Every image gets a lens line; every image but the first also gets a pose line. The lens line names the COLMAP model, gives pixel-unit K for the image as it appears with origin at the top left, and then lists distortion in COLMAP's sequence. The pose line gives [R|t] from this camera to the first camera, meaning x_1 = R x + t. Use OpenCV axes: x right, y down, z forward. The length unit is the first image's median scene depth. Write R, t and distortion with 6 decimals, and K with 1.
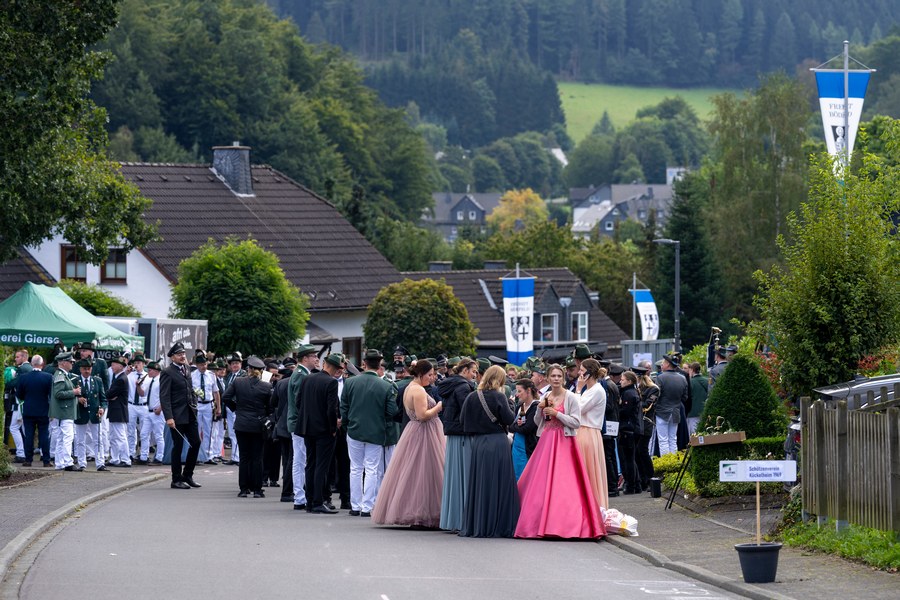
lens RADIAL K [[3375.4, 0, 450.8], [0, 3375.4, 294.8], [0, 0, 1]] dist [0.347170, 0.000000]
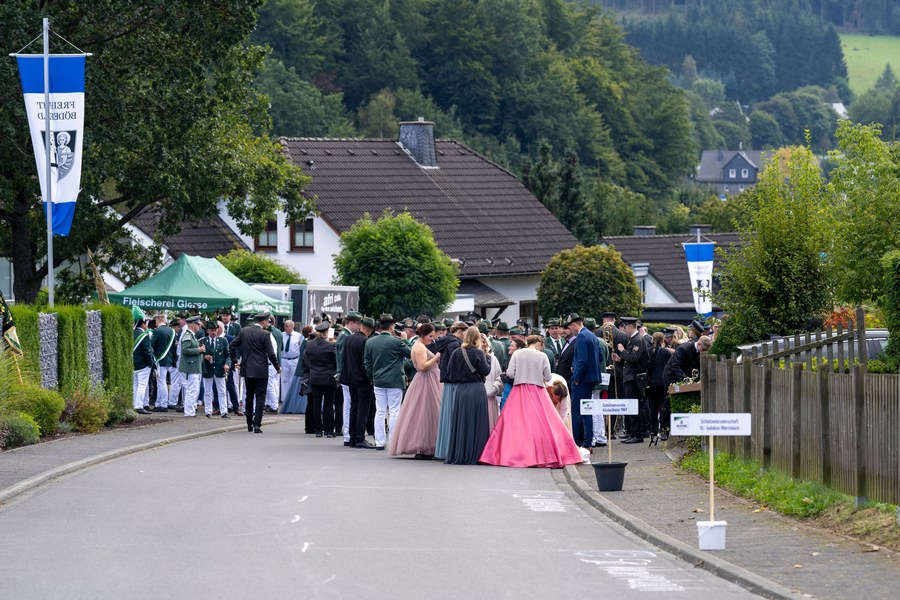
lens RADIAL K [[3509.1, 0, 449.7], [0, 3509.1, 305.7], [0, 0, 1]] dist [0.366119, 0.000000]
pose [[0.996212, -0.002490, -0.086926, 0.043075], [0.003788, 0.999884, 0.014771, -0.002271], [0.086879, -0.015044, 0.996105, -0.106901]]
